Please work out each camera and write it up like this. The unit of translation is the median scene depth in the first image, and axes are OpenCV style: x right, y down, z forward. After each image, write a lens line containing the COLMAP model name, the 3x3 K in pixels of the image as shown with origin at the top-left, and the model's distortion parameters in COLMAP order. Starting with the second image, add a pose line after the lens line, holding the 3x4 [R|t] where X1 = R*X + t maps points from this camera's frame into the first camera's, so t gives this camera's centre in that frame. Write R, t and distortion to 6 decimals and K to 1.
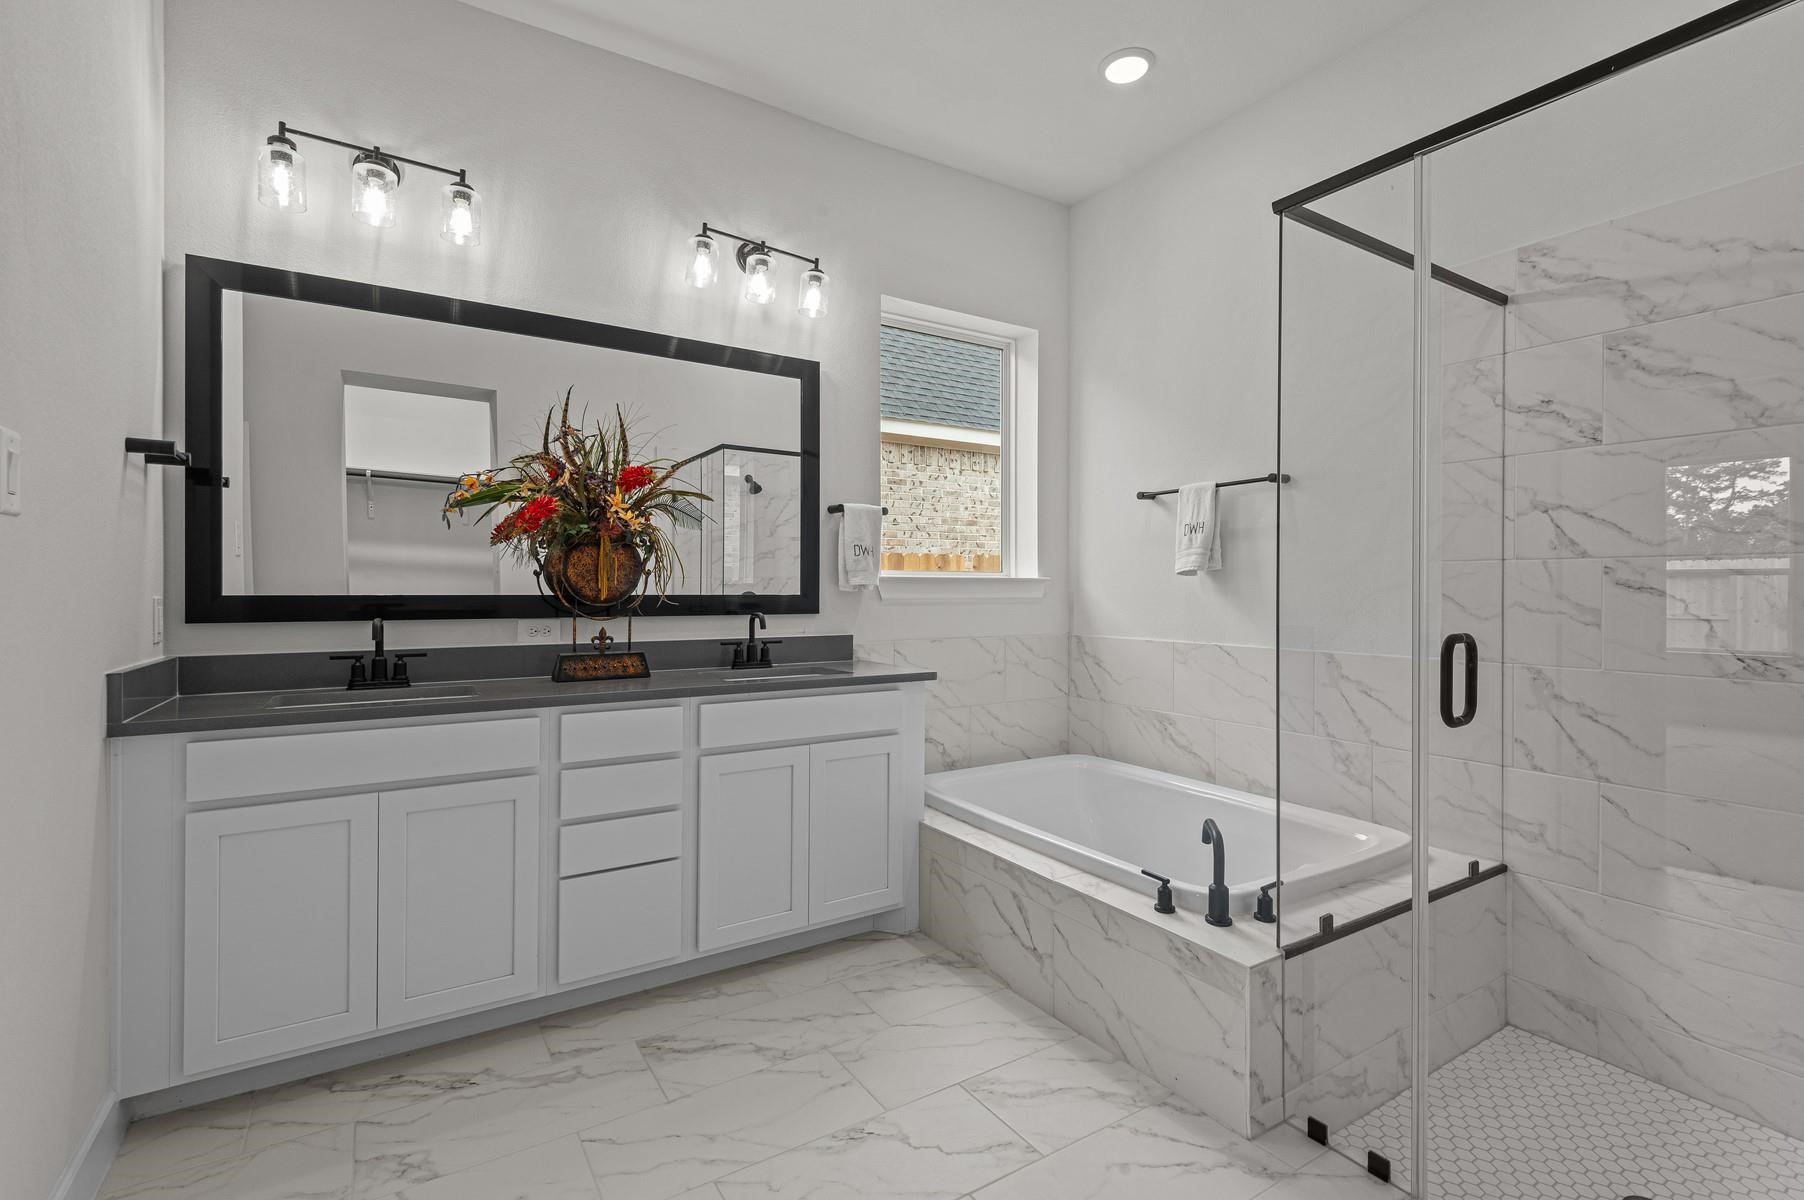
lens RADIAL K [[826.7, 0, 904.7], [0, 826.7, 599.5], [0, 0, 1]] dist [0.003245, 0.000141]
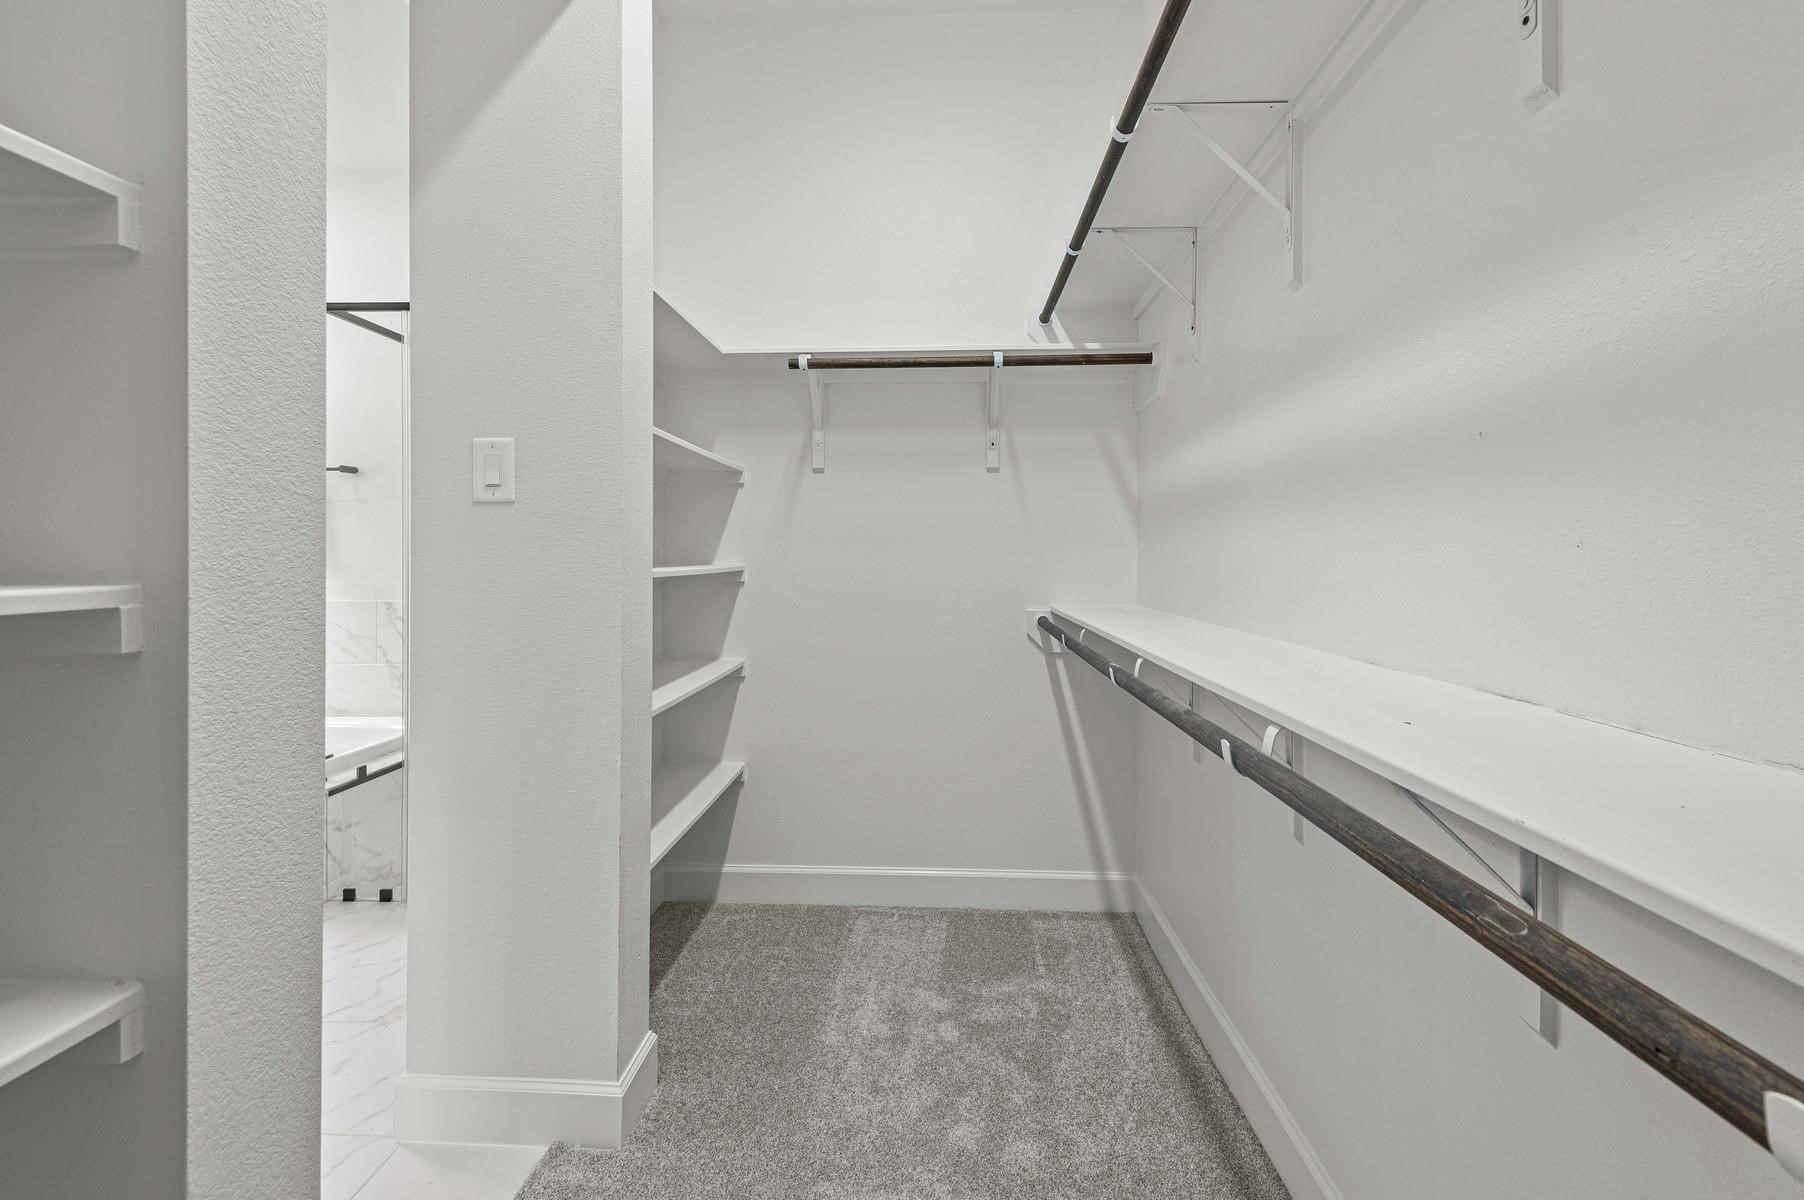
lens RADIAL K [[826.7, 0, 910.7], [0, 826.7, 556.1], [0, 0, 1]] dist [0.003245, 0.000141]
pose [[0.563087, -0.000491, 0.826397, -0.197968], [0.000901, 1.000000, -0.000019, -0.014170], [-0.826397, 0.000755, 0.563087, -0.736728]]
